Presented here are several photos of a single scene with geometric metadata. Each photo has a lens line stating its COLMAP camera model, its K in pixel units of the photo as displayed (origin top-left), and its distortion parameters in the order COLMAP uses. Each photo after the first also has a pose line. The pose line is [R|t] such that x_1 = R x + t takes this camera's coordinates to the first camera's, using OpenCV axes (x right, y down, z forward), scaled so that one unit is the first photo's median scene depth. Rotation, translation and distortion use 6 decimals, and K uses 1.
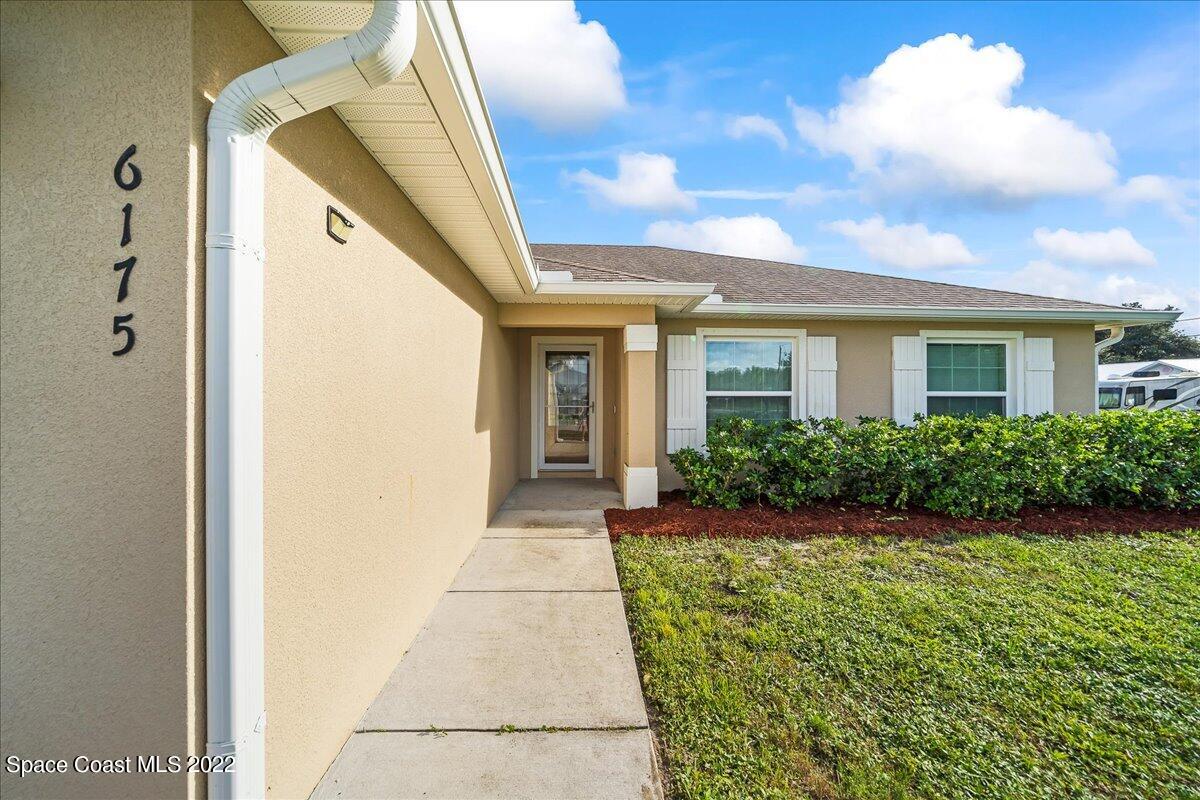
lens RADIAL K [[407.6, 0, 600.0], [0, 407.6, 400.0], [0, 0, 1]] dist [0.000043, -0.000042]
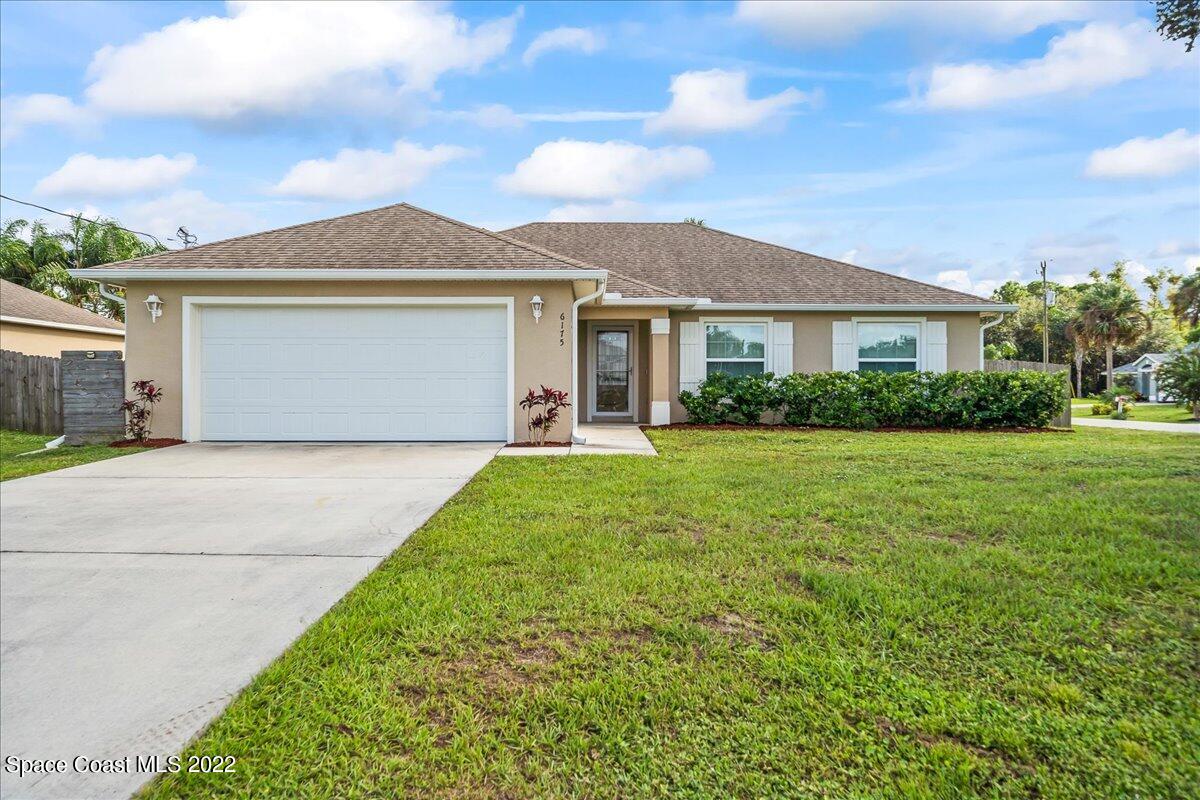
lens RADIAL K [[702.5, 0, 600.0], [0, 702.5, 400.0], [0, 0, 1]] dist [0.002032, 0.000783]
pose [[0.998717, 0.000602, -0.050627, -0.003205], [0.000127, 0.999897, 0.014385, 0.099229], [0.050630, -0.014373, 0.998614, -1.692331]]
